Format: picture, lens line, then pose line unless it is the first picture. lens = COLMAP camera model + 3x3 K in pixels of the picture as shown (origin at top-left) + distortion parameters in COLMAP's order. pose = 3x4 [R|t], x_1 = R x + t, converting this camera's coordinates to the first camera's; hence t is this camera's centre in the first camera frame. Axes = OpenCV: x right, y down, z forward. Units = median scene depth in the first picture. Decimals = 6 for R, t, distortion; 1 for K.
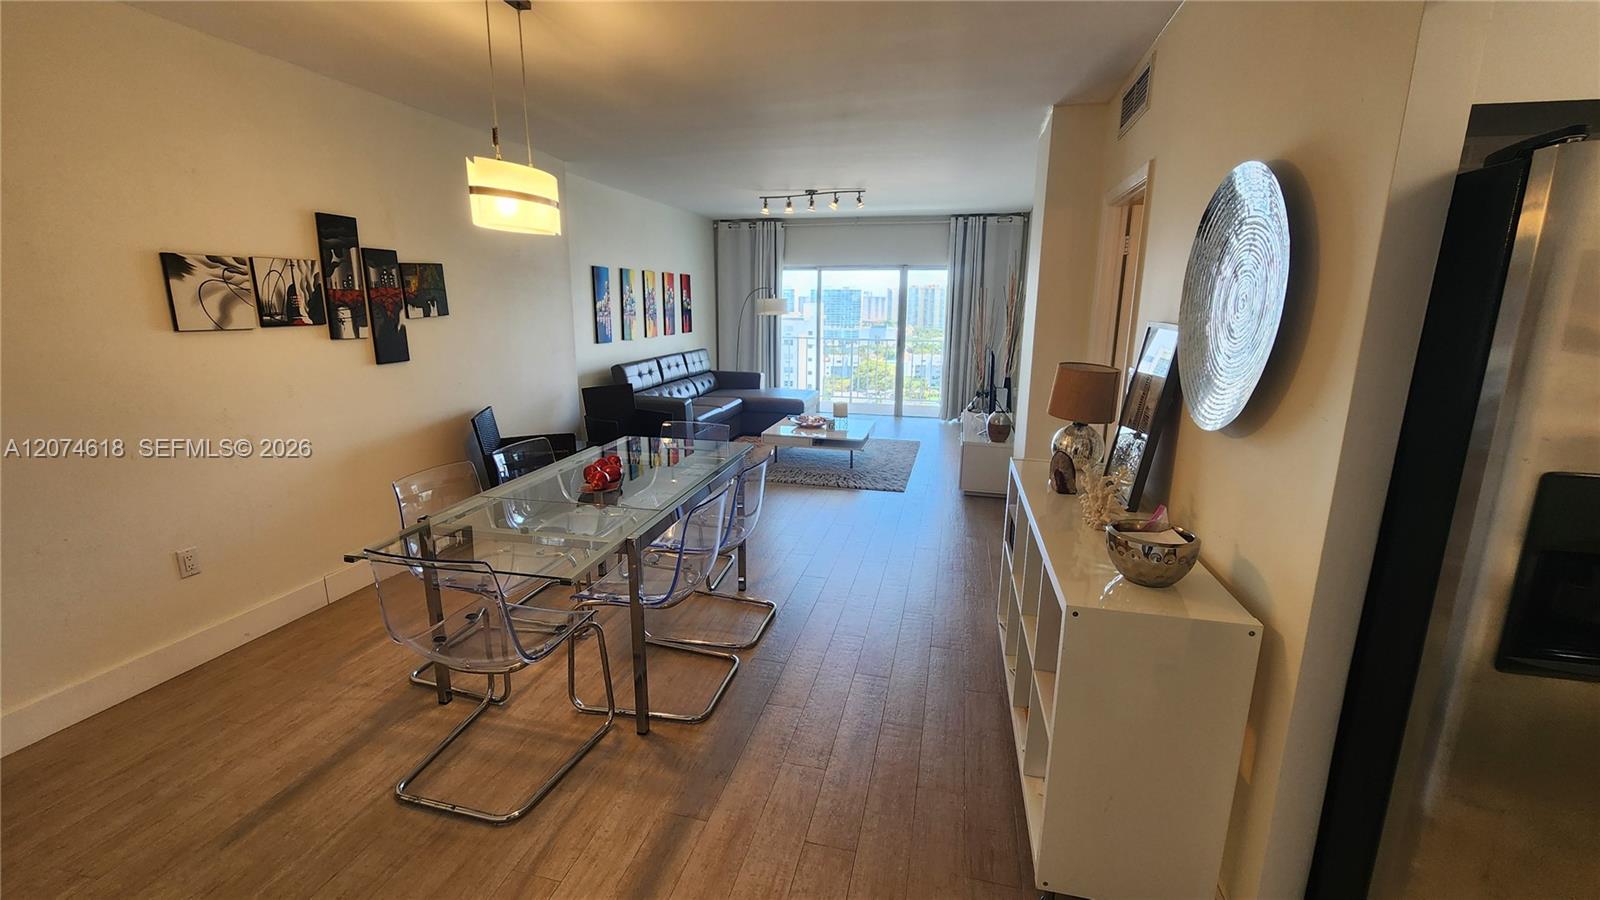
lens RADIAL K [[657.3, 0, 807.1], [0, 657.3, 446.8], [0, 0, 1]] dist [-0.000860, 0.000148]
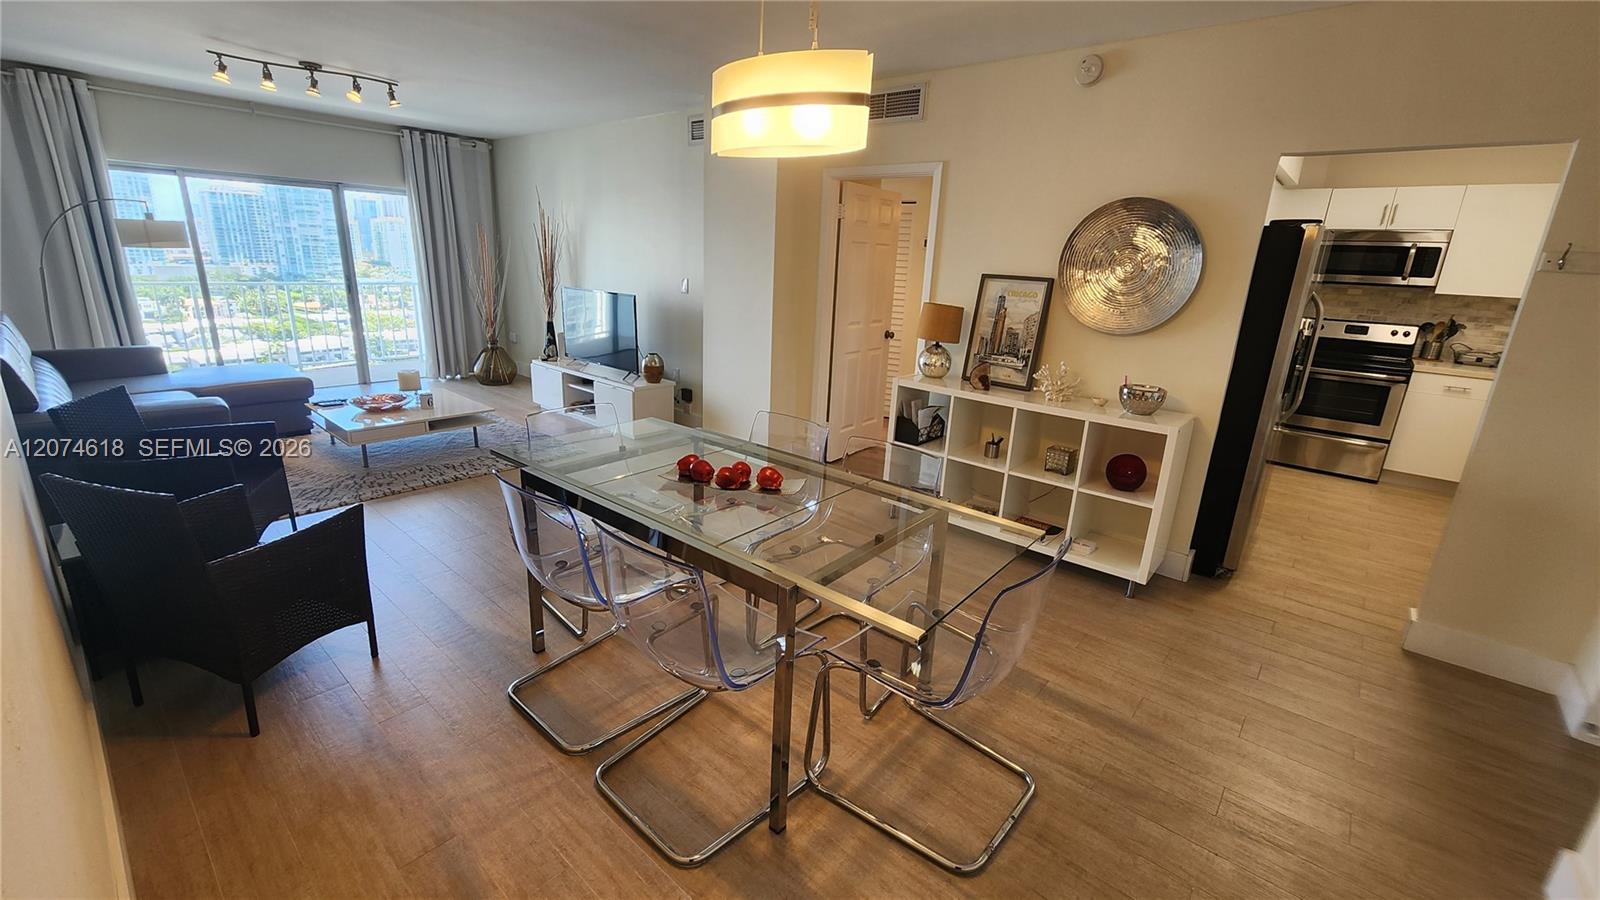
lens RADIAL K [[657.3, 0, 796.3], [0, 657.3, 443.2], [0, 0, 1]] dist [-0.000860, 0.000148]
pose [[0.447465, -0.232882, 0.863447, -0.433972], [0.152242, 0.971242, 0.183059, -0.058217], [-0.881248, 0.049540, 0.470051, 0.258619]]
